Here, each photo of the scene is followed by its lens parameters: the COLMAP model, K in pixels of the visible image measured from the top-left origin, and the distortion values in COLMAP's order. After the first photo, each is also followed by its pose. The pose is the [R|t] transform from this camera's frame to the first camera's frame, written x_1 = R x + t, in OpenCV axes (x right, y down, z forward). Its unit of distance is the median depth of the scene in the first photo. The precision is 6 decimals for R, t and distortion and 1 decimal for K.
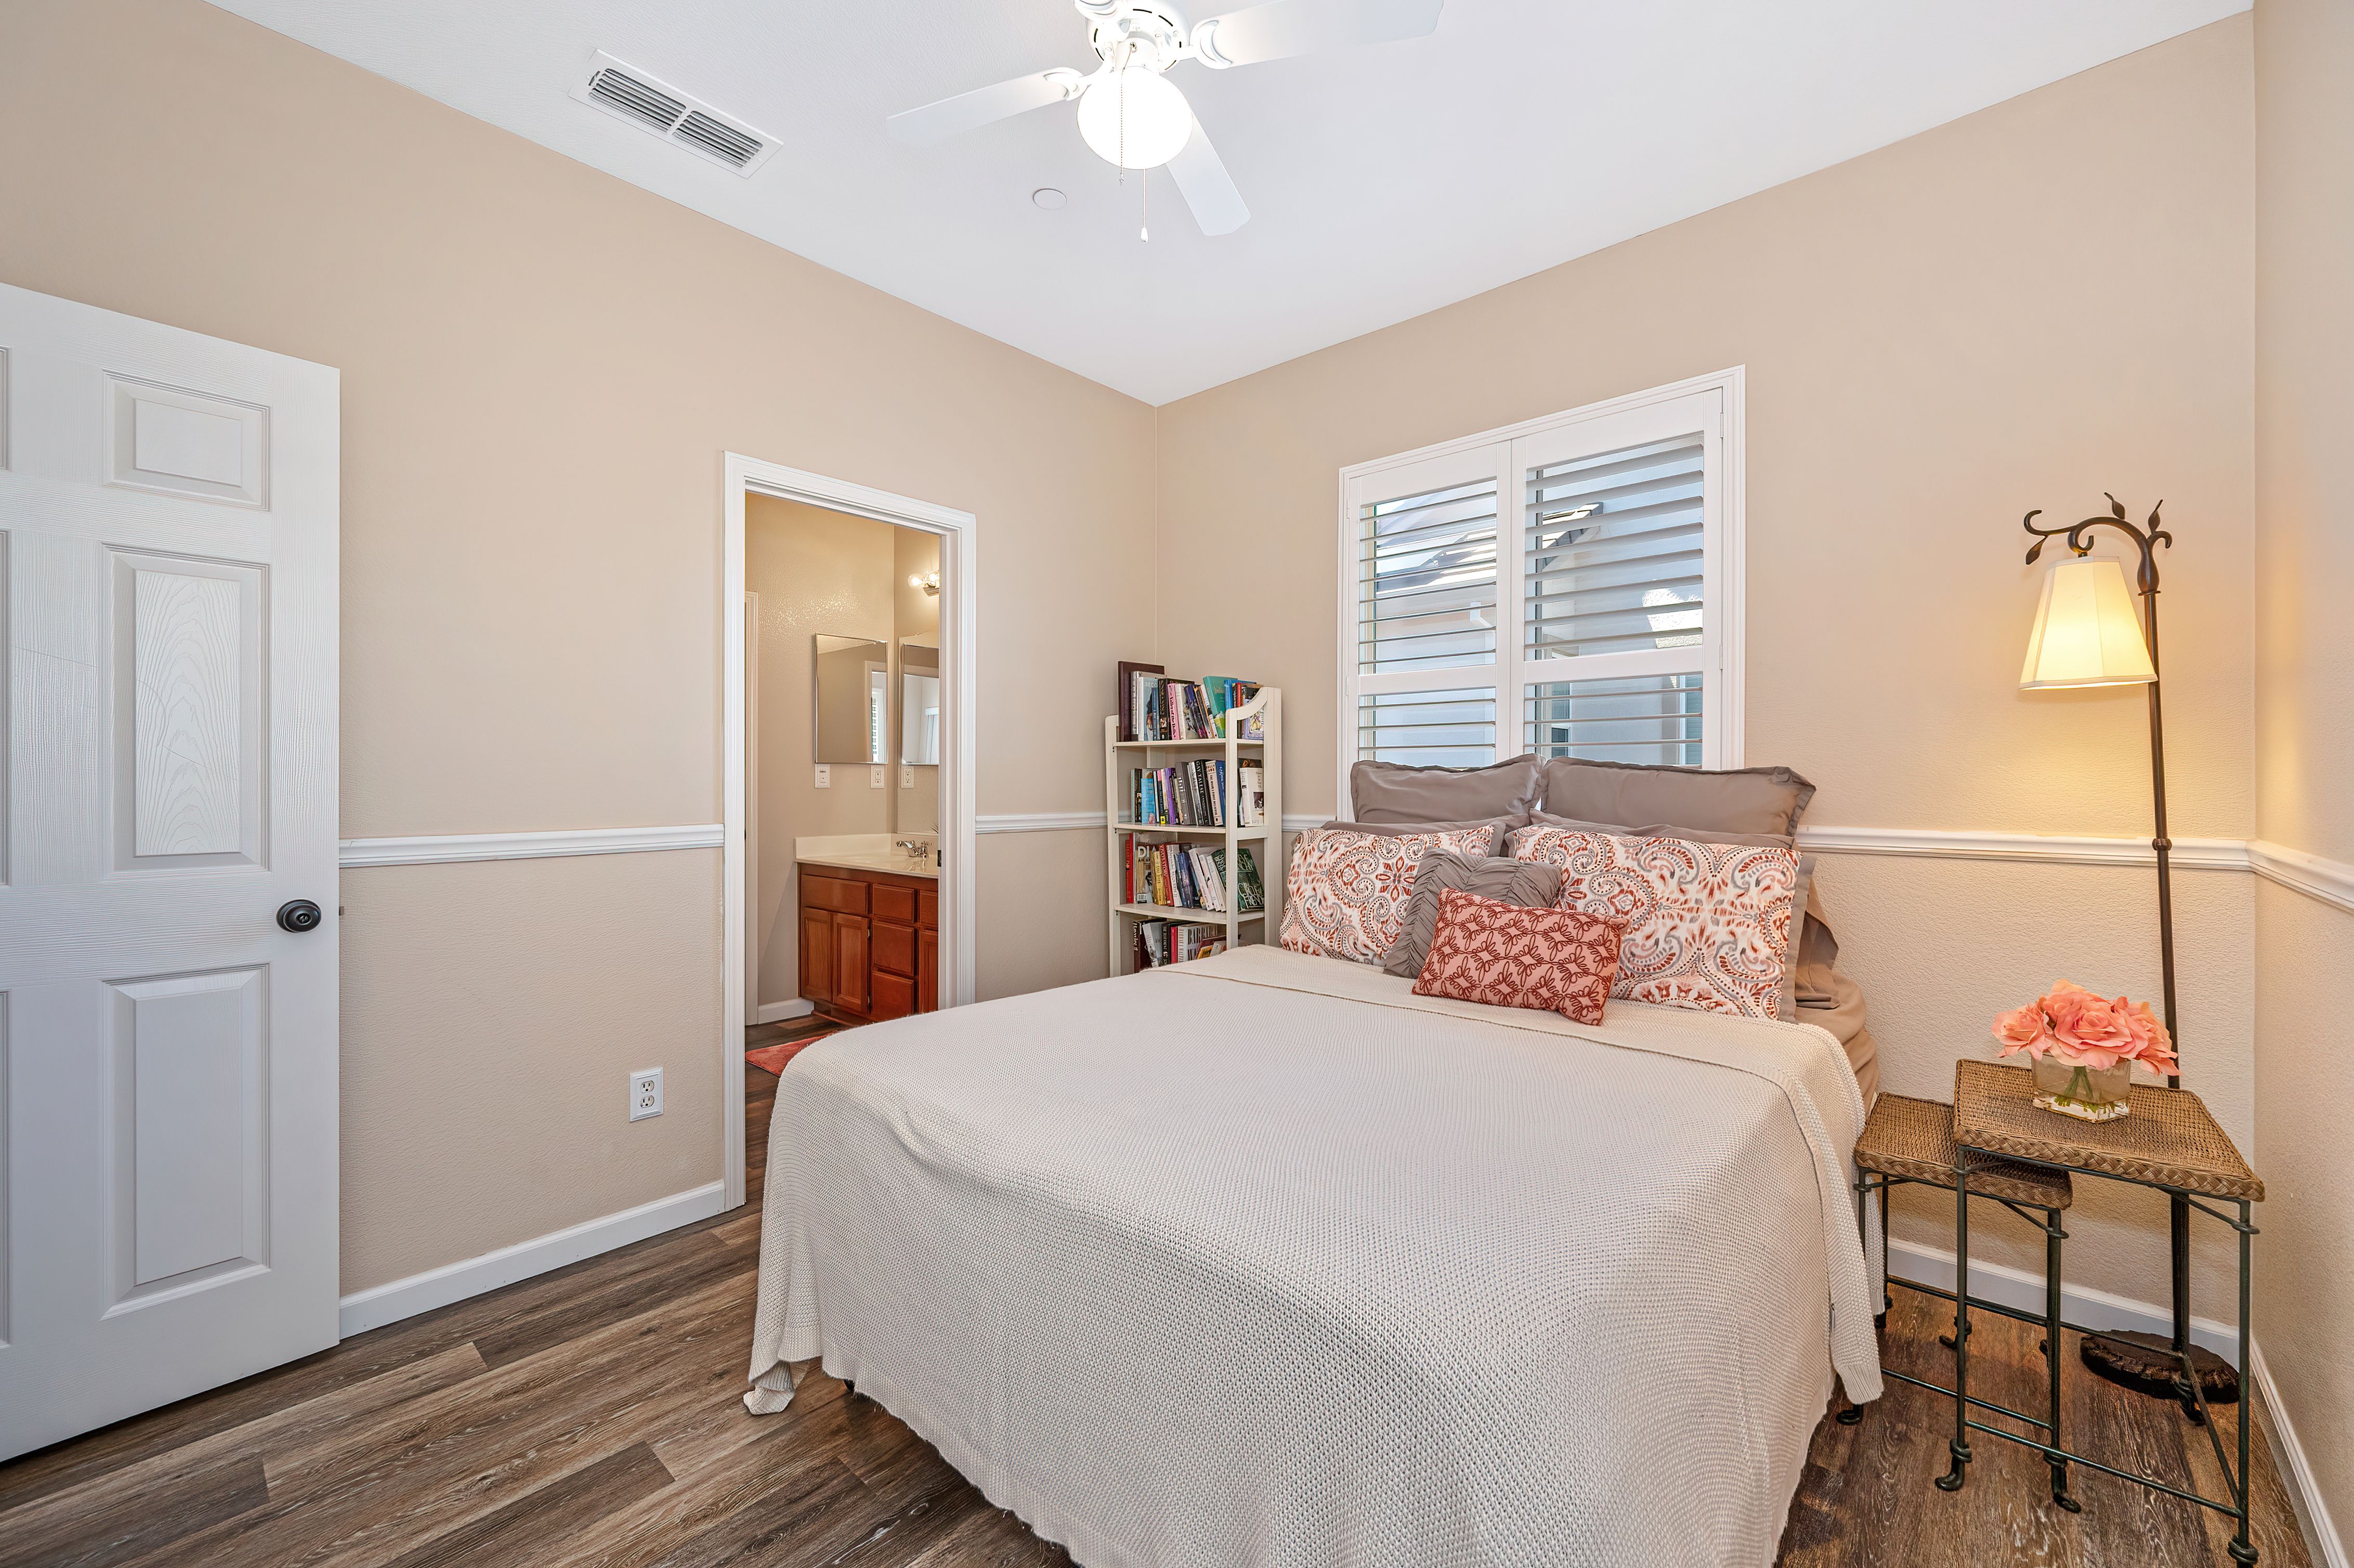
lens RADIAL K [[931.0, 0, 1178.5], [0, 931.0, 783.1], [0, 0, 1]] dist [-0.001169, -0.000332]
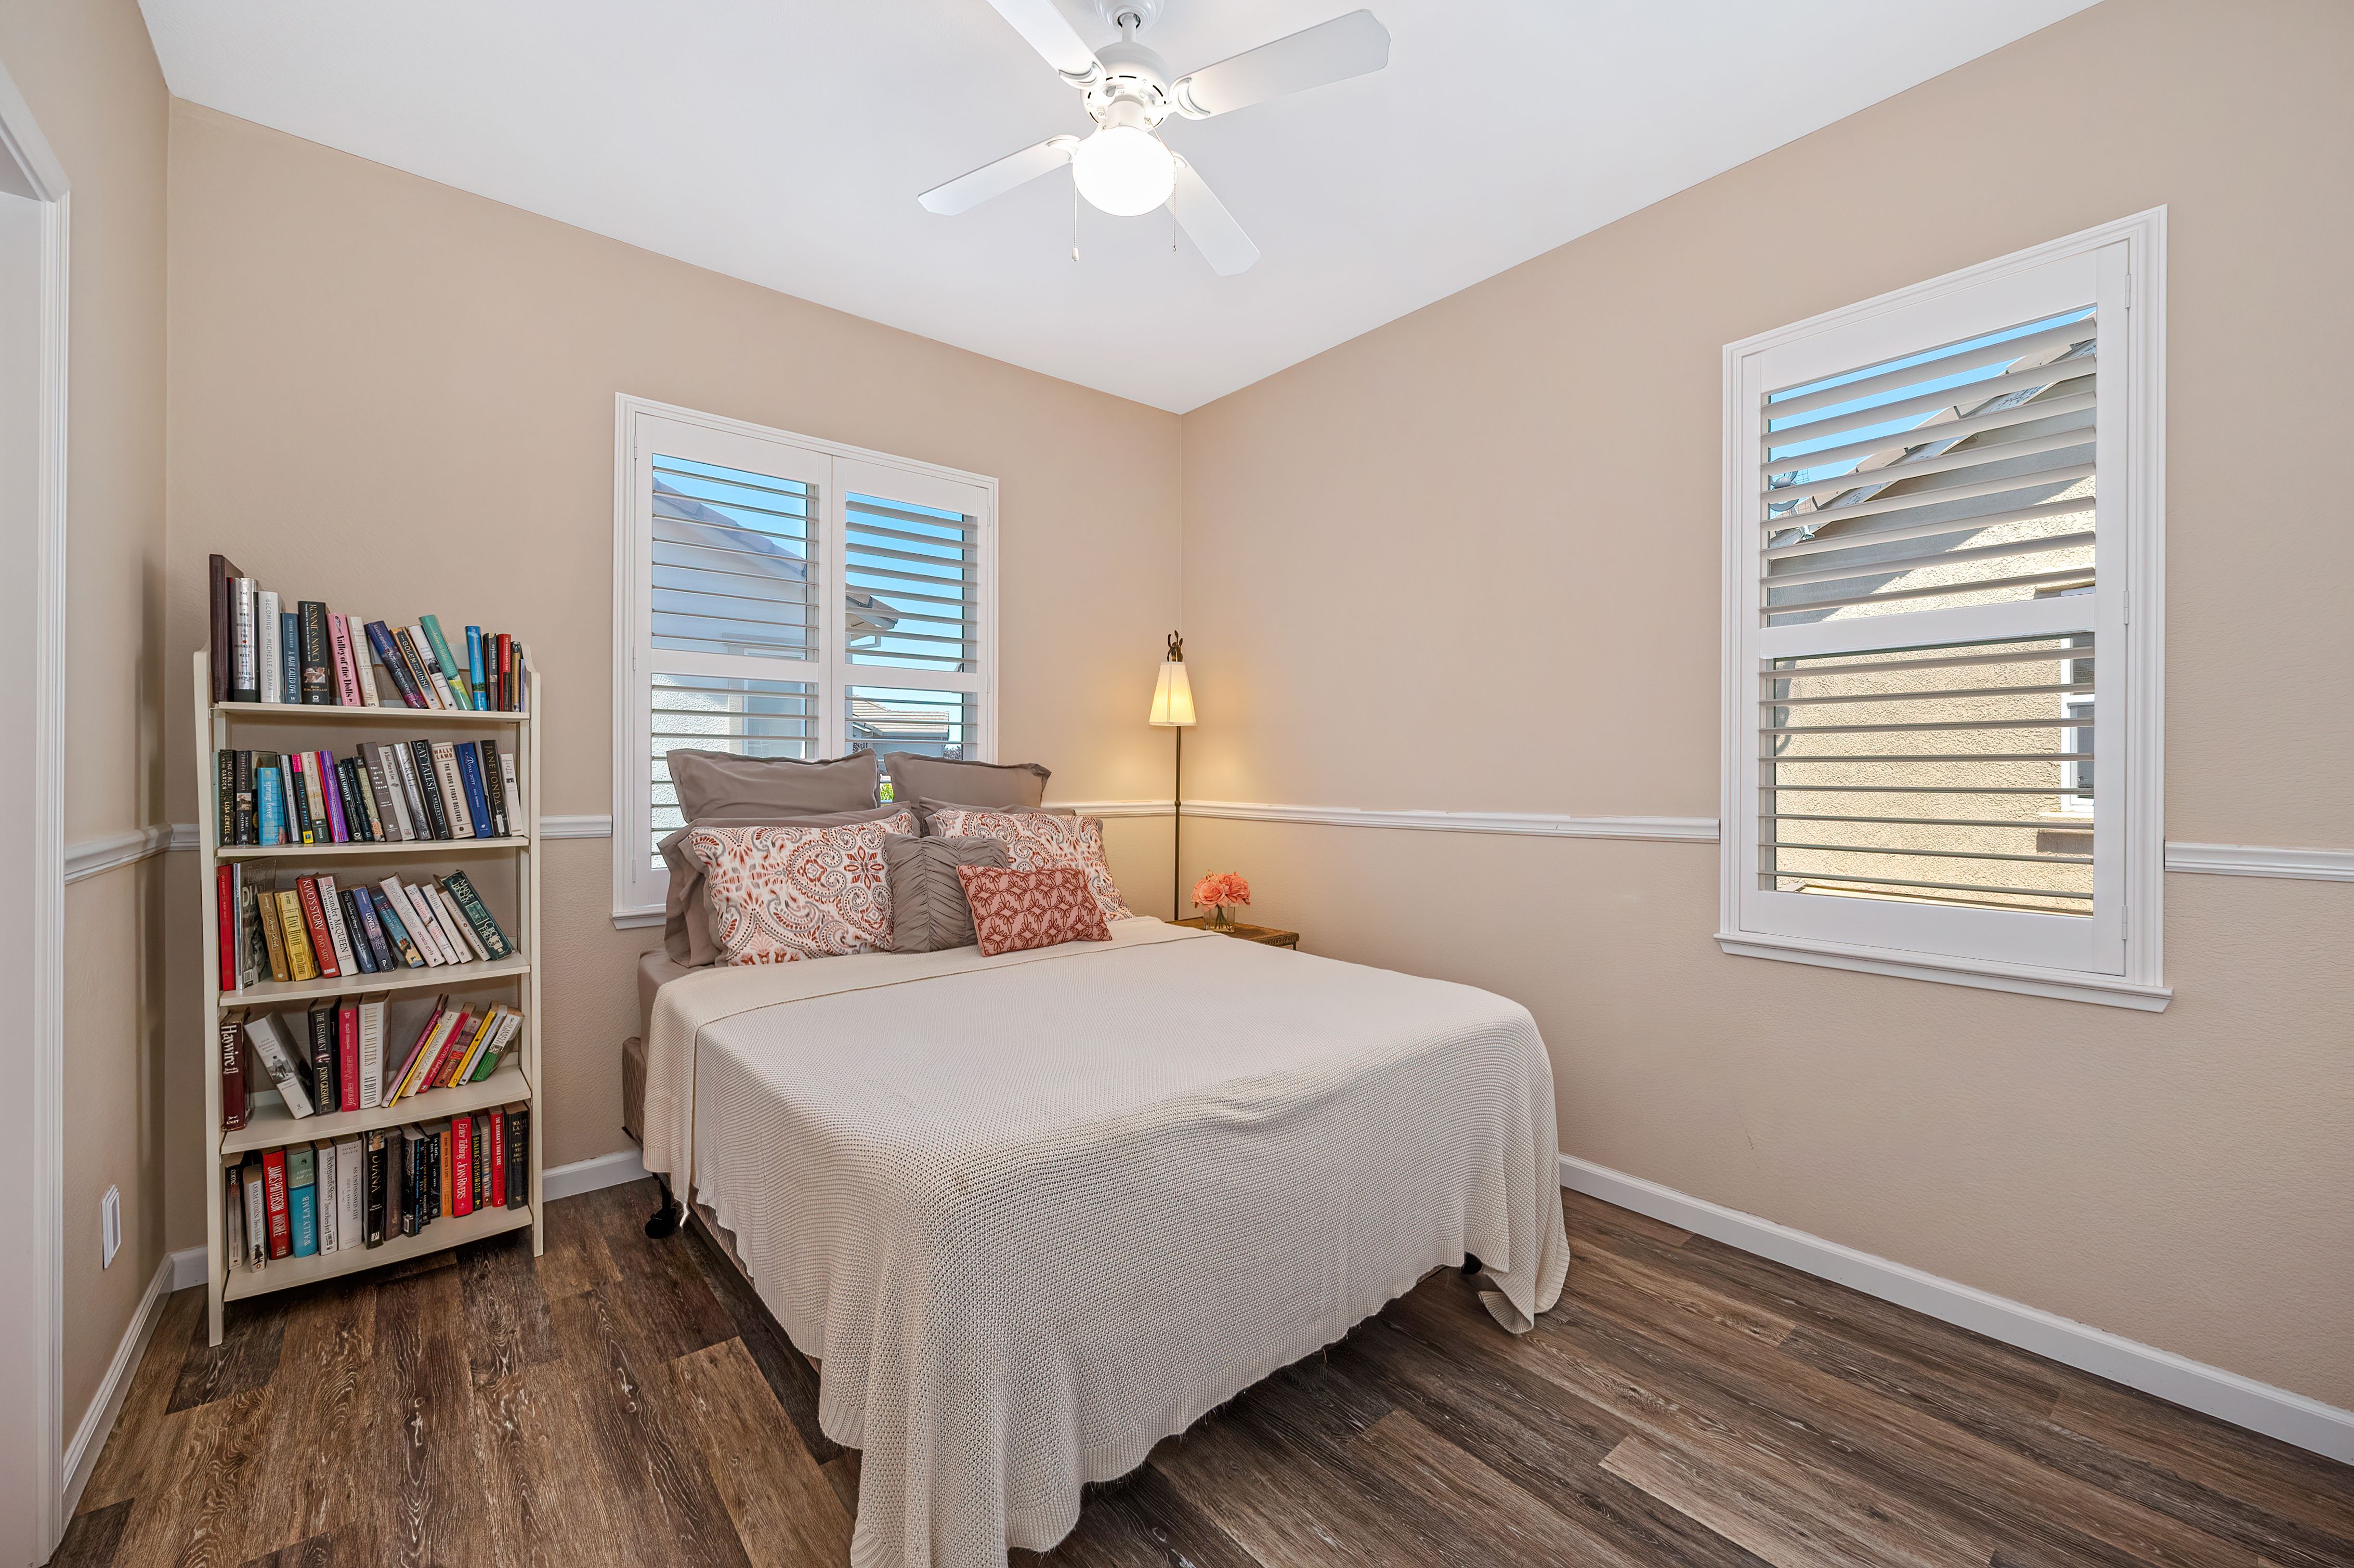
lens RADIAL K [[931.0, 0, 1173.1], [0, 931.0, 777.7], [0, 0, 1]] dist [-0.001169, -0.000332]
pose [[0.163078, -0.003484, 0.986607, -0.713798], [0.001624, 0.999993, 0.003263, 0.000679], [-0.986612, 0.001070, 0.163082, 0.487595]]
